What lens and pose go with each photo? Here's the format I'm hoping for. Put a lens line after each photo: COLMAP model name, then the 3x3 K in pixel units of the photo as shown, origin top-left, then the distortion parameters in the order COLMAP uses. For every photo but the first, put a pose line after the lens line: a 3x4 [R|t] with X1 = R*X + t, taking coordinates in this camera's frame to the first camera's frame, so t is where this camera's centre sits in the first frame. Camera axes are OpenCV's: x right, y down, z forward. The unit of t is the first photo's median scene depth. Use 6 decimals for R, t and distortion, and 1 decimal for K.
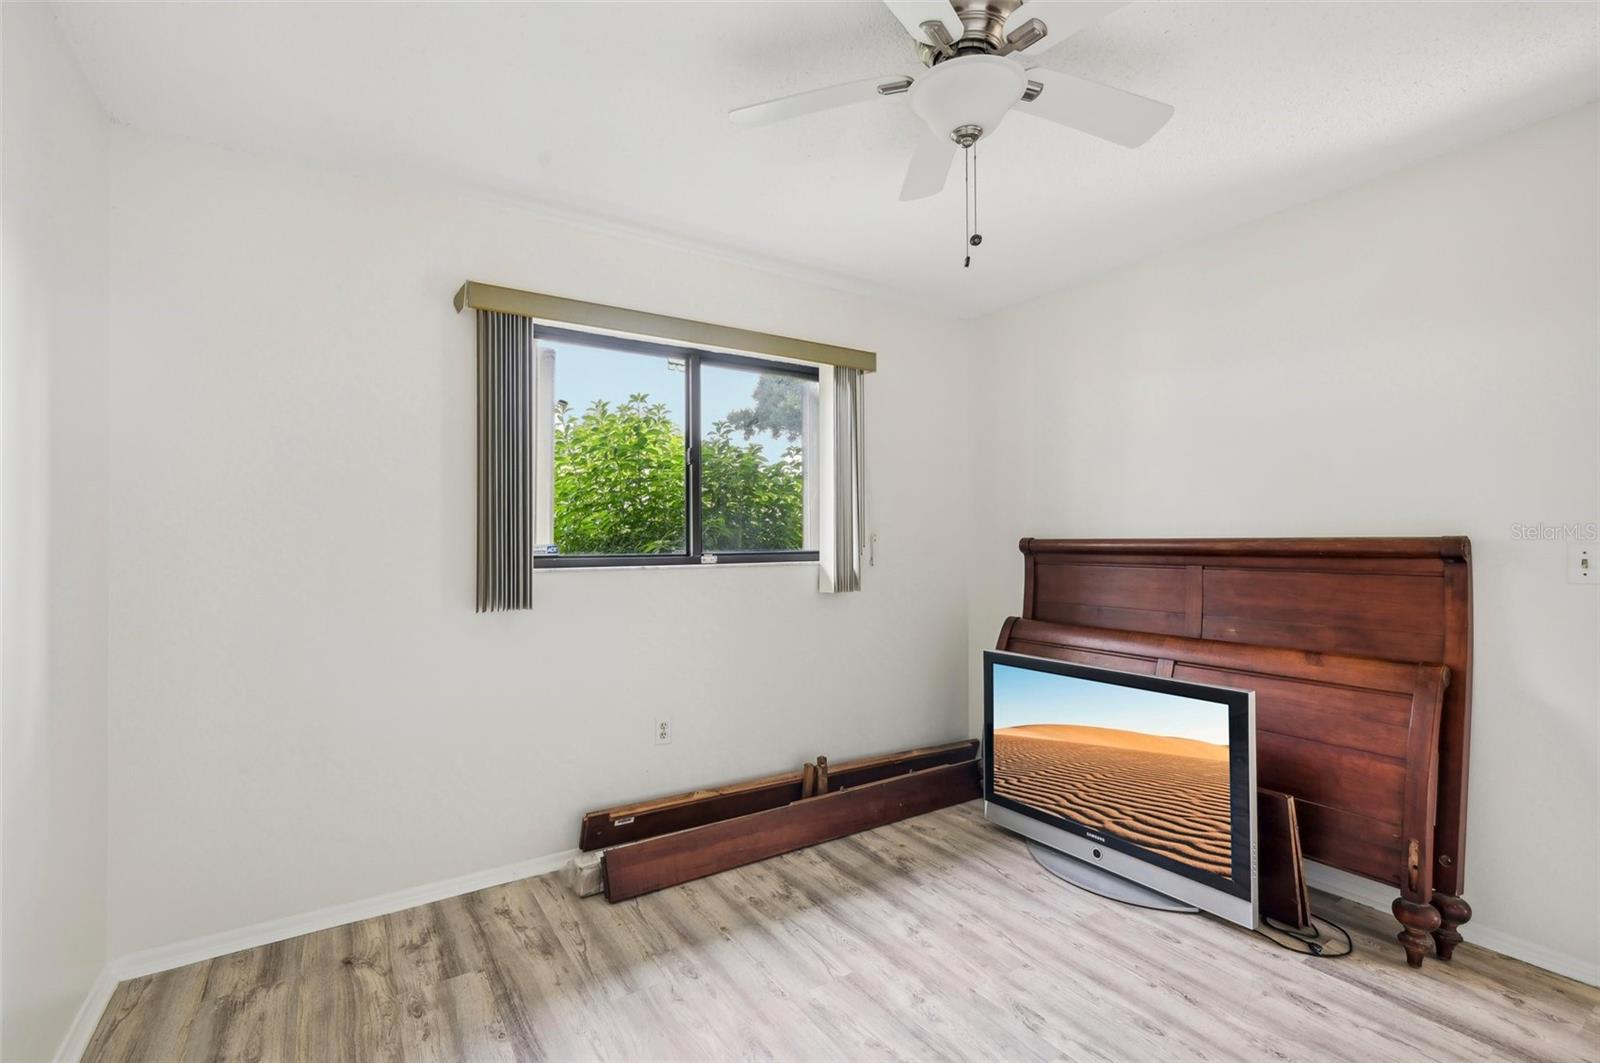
lens RADIAL K [[715.7, 0, 797.7], [0, 715.7, 530.3], [0, 0, 1]] dist [-0.001828, -0.000557]
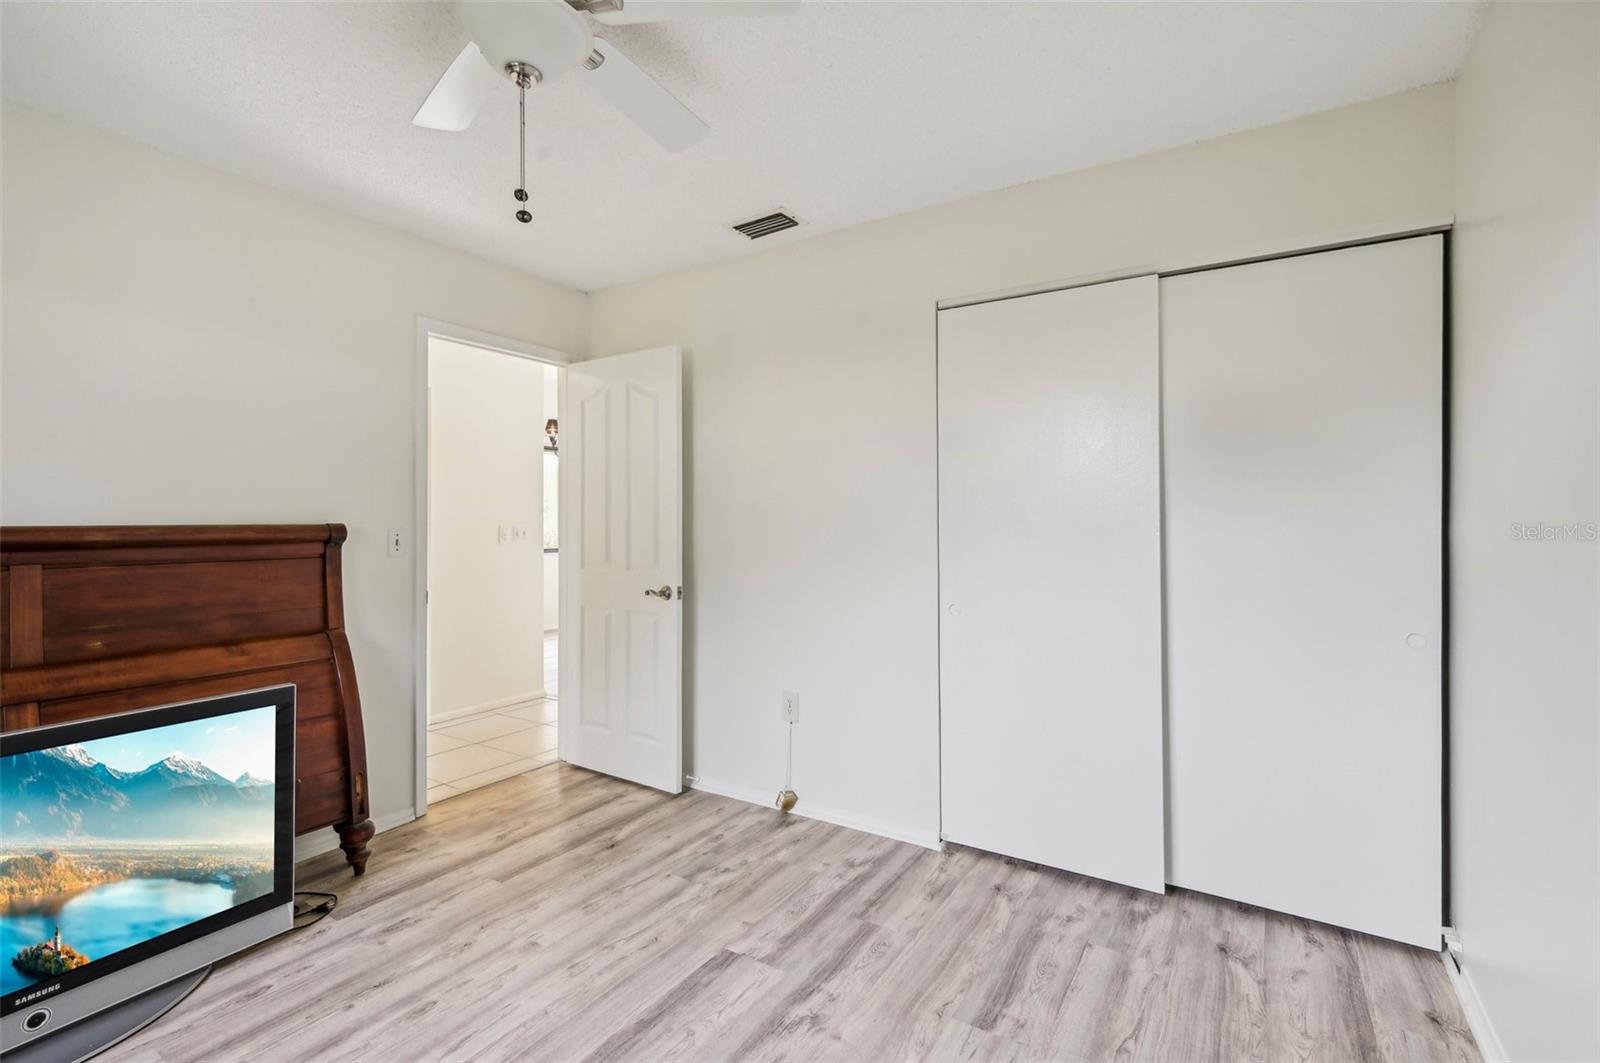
lens RADIAL K [[717.7, 0, 803.5], [0, 717.7, 518.4], [0, 0, 1]] dist [0.000057, 0.000448]
pose [[-0.412562, 0.008089, 0.910894, -0.513104], [-0.004717, 0.999928, -0.011016, 0.008122], [-0.910917, -0.008841, -0.412494, 0.727123]]
